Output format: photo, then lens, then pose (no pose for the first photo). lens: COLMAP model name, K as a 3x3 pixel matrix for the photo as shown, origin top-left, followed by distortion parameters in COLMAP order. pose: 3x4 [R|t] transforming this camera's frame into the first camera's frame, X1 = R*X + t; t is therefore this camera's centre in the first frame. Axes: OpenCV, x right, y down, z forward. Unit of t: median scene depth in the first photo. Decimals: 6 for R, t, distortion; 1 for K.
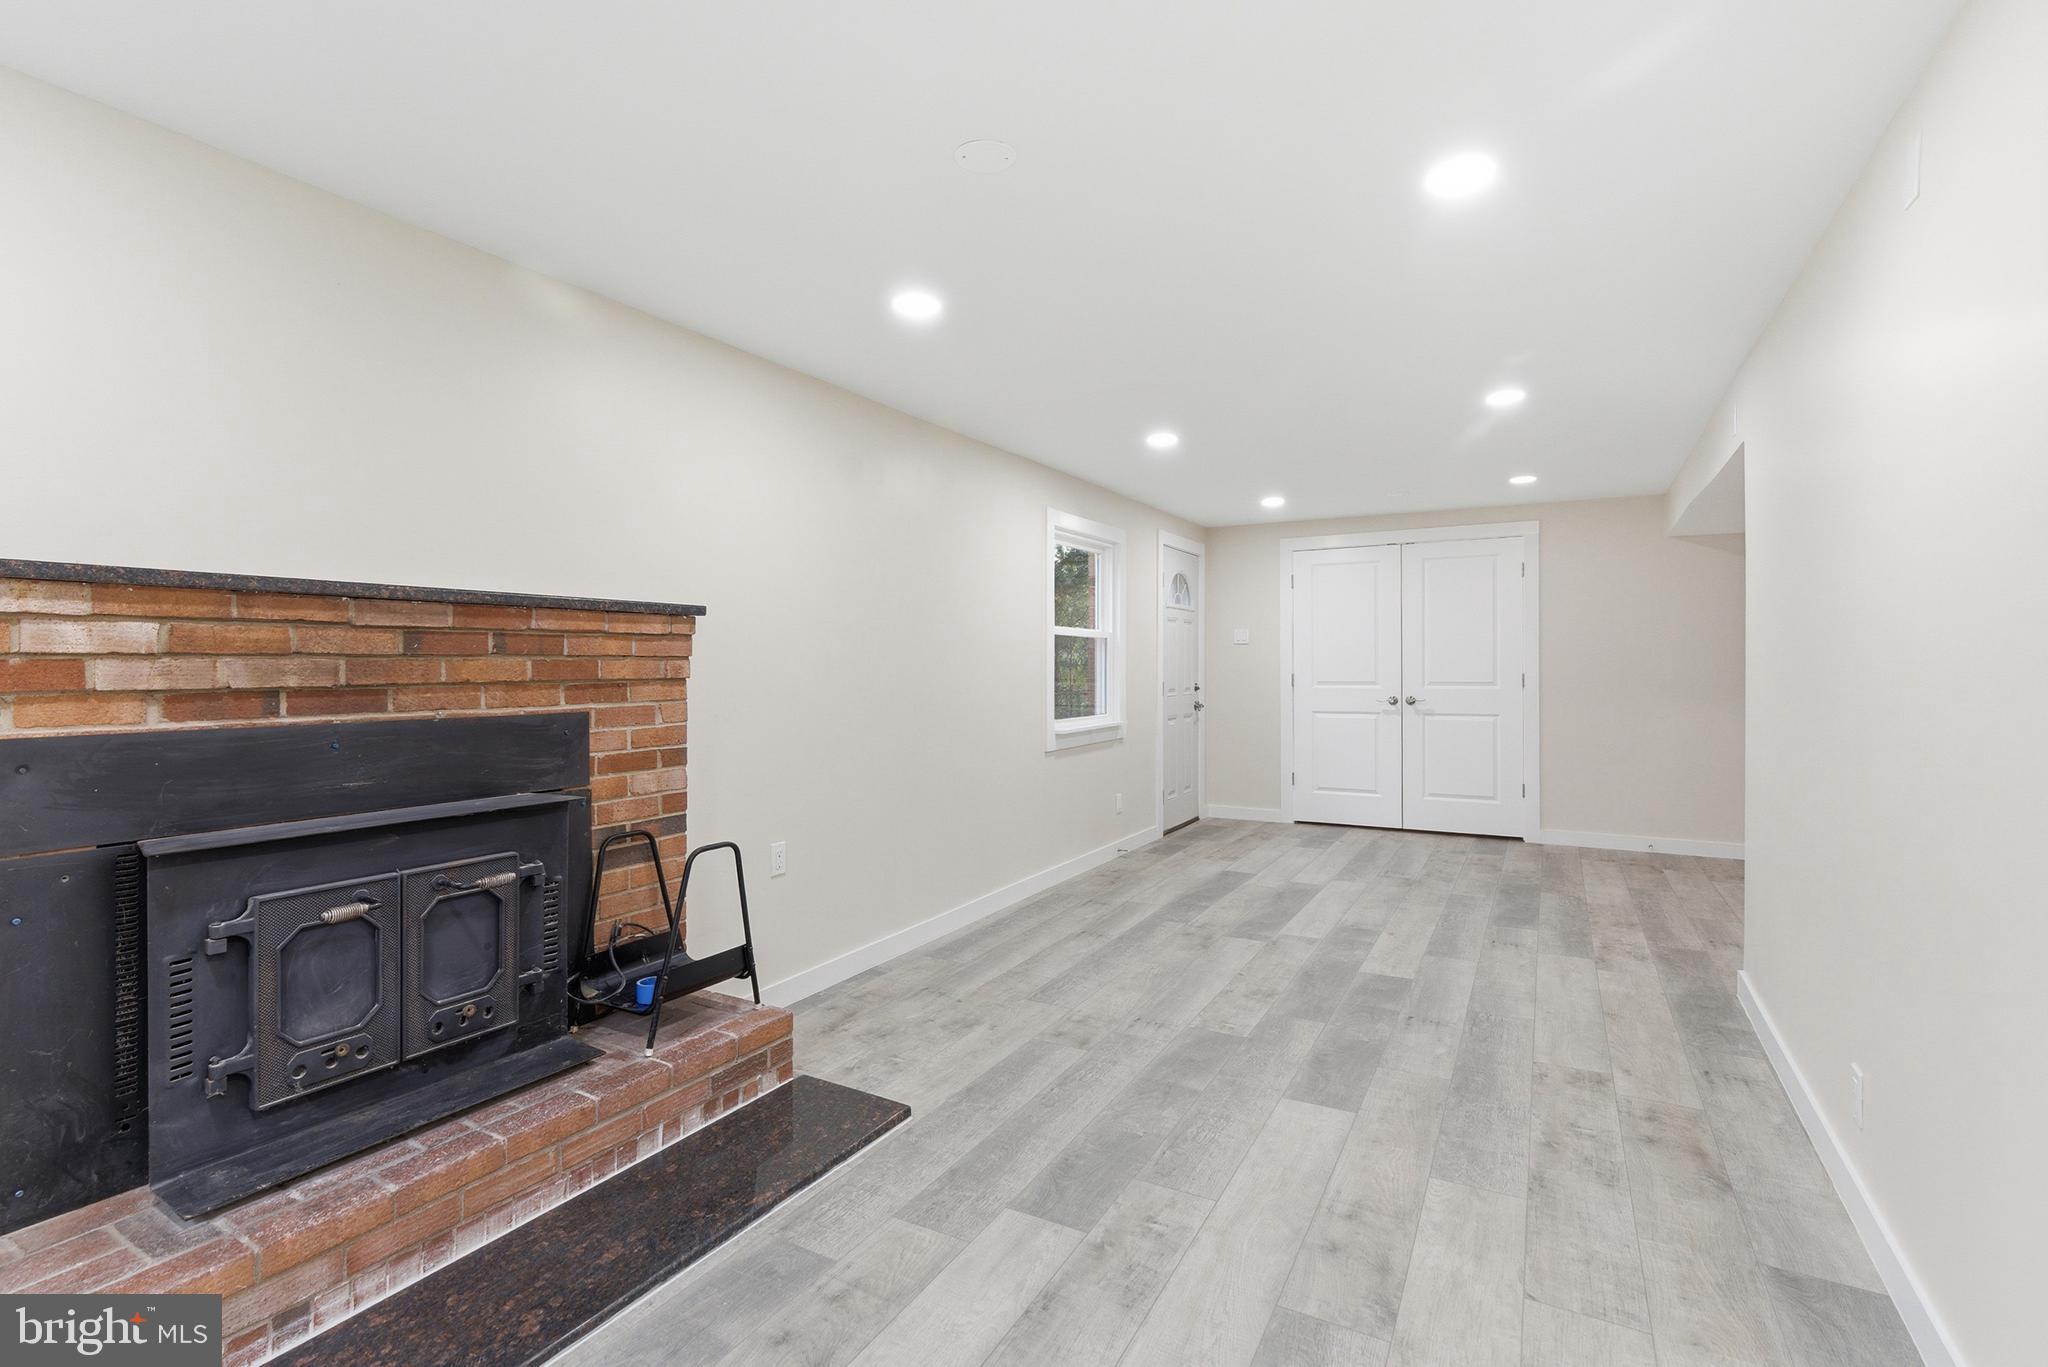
lens RADIAL K [[963.4, 0, 1022.4], [0, 963.4, 673.1], [0, 0, 1]] dist [0.000357, 0.001185]
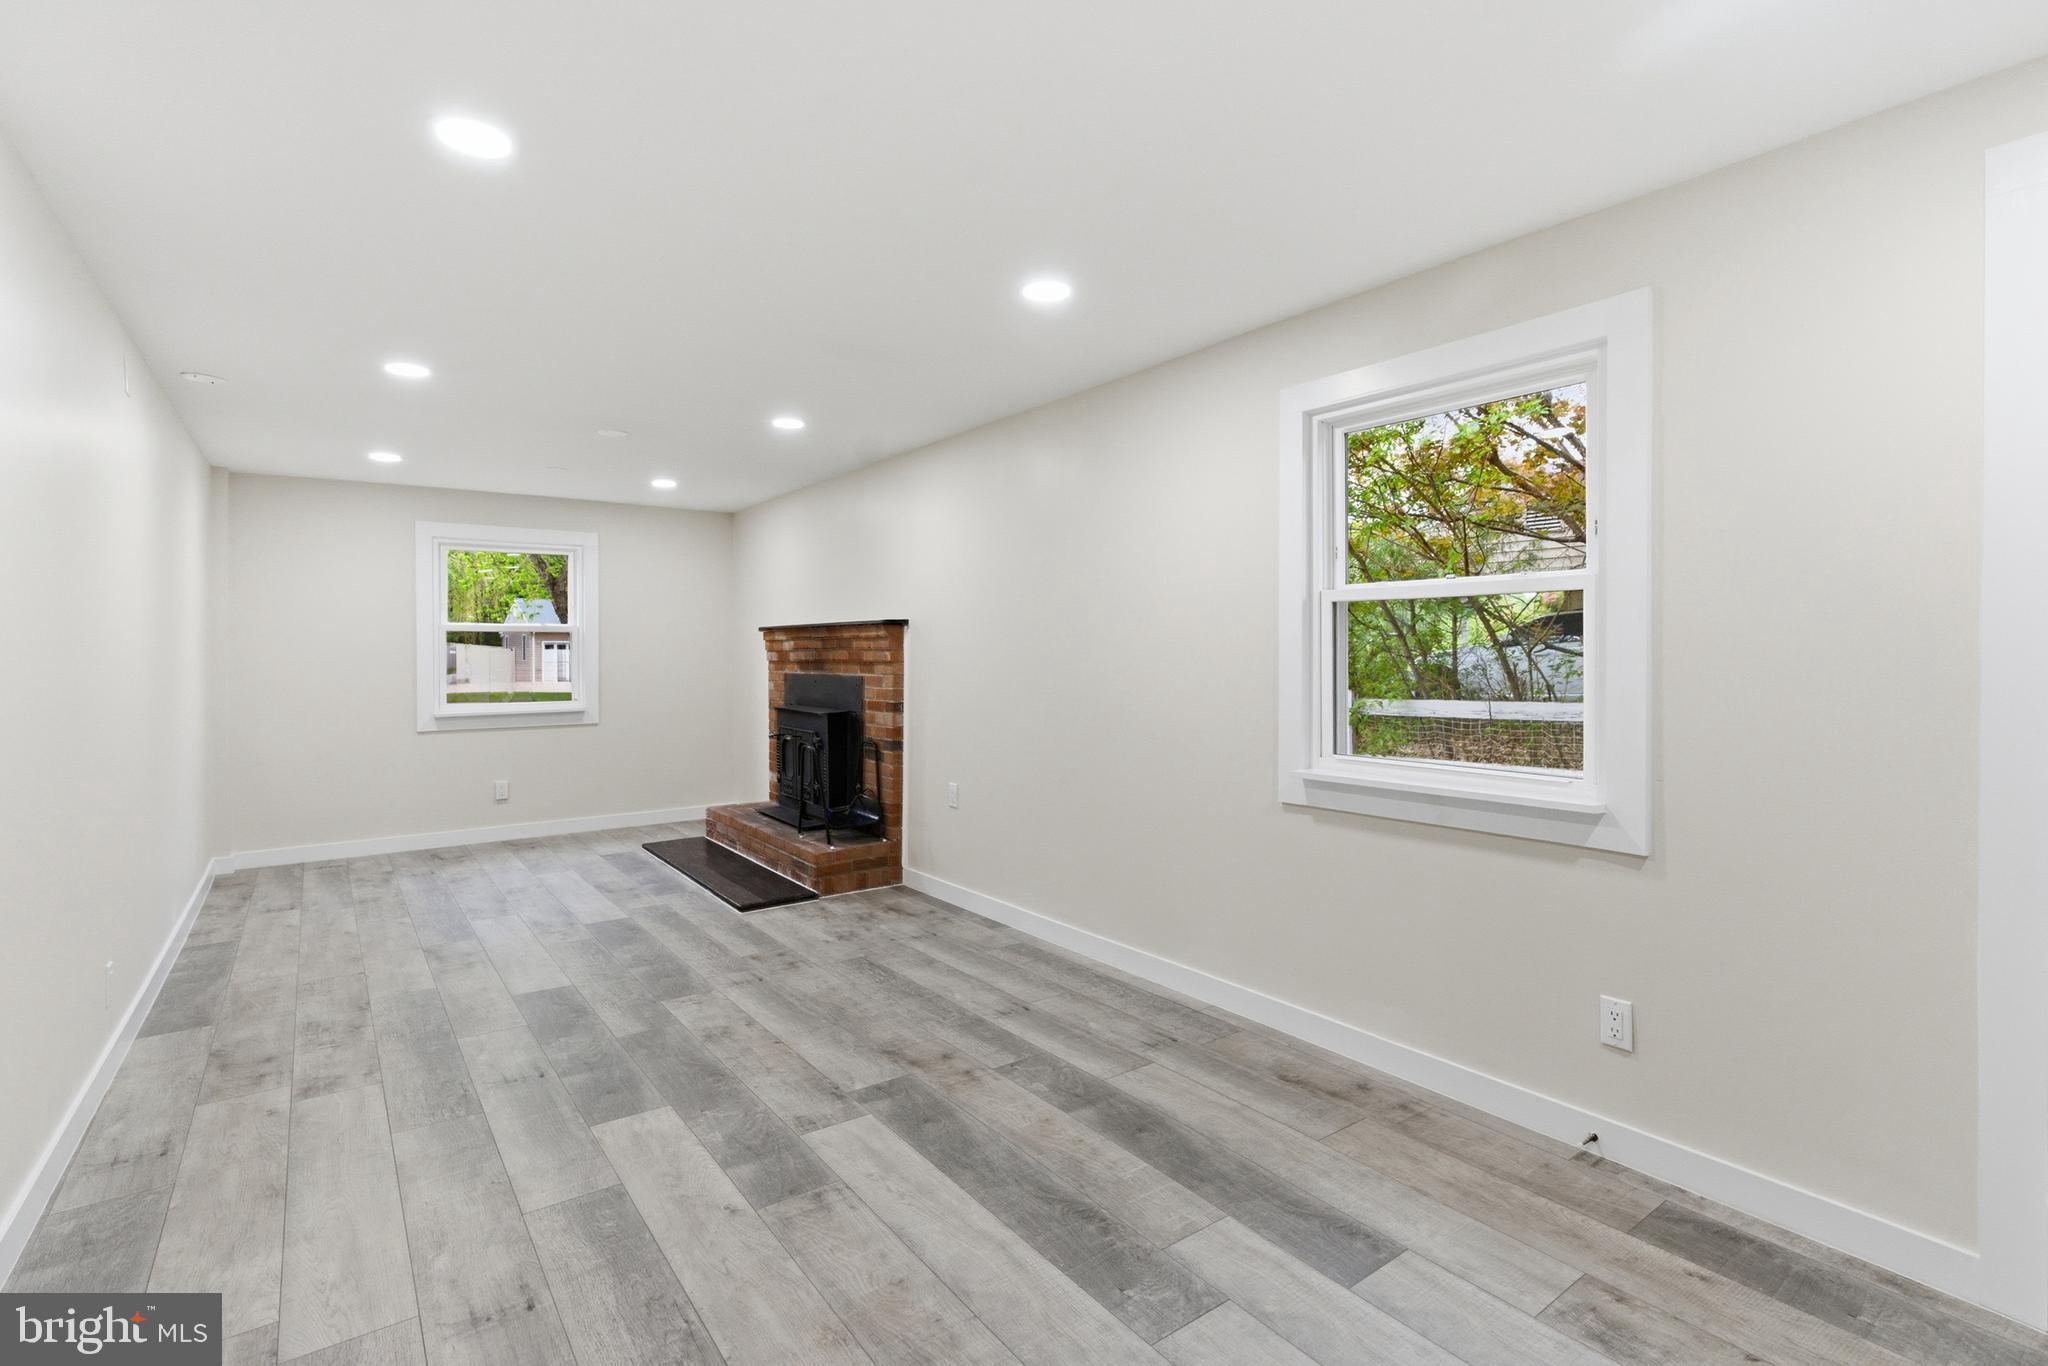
lens RADIAL K [[963.4, 0, 1022.4], [0, 963.4, 672.6], [0, 0, 1]] dist [0.000357, 0.001185]
pose [[-0.422970, 0.023407, -0.905841, 0.996667], [-0.003486, 0.999617, 0.027457, -0.020519], [0.906137, 0.014771, -0.422726, 1.760791]]
